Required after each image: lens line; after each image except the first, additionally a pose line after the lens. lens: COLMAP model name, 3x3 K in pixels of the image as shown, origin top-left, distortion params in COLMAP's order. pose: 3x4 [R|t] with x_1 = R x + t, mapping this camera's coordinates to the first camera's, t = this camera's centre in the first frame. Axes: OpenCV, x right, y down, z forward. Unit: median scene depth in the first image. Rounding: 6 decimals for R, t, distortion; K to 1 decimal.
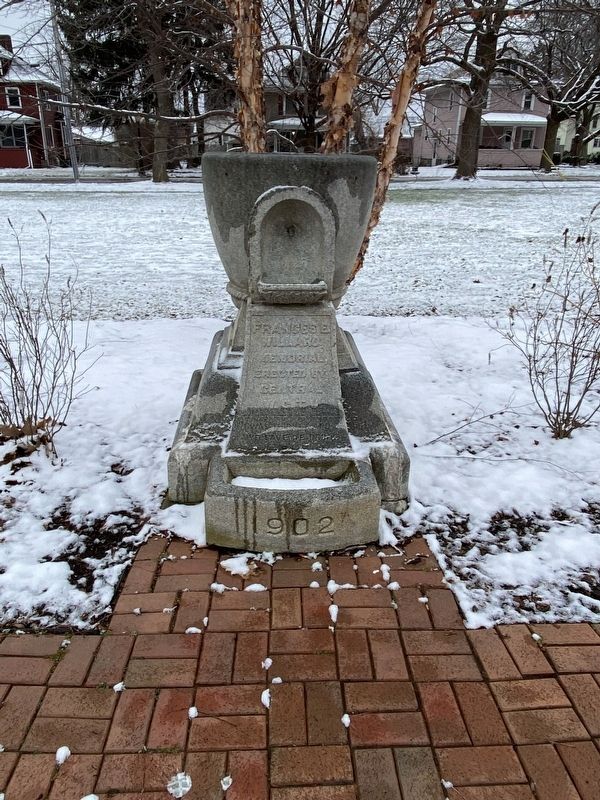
lens RADIAL K [[578.9, 0, 298.9], [0, 578.9, 401.5], [0, 0, 1]] dist [-0.003049, -0.000034]
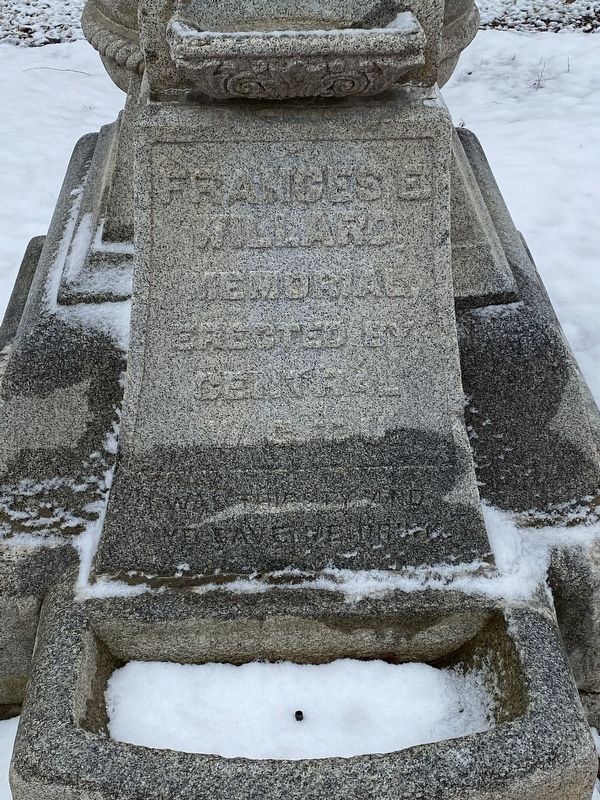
lens RADIAL K [[1167.3, 0, 301.1], [0, 1167.3, 398.7], [0, 0, 1]] dist [0.048773, 0.000000]
pose [[0.999706, -0.005280, -0.023673, 0.003118], [0.009409, 0.984007, 0.177883, -0.119065], [0.022355, -0.178053, 0.983767, 0.395546]]
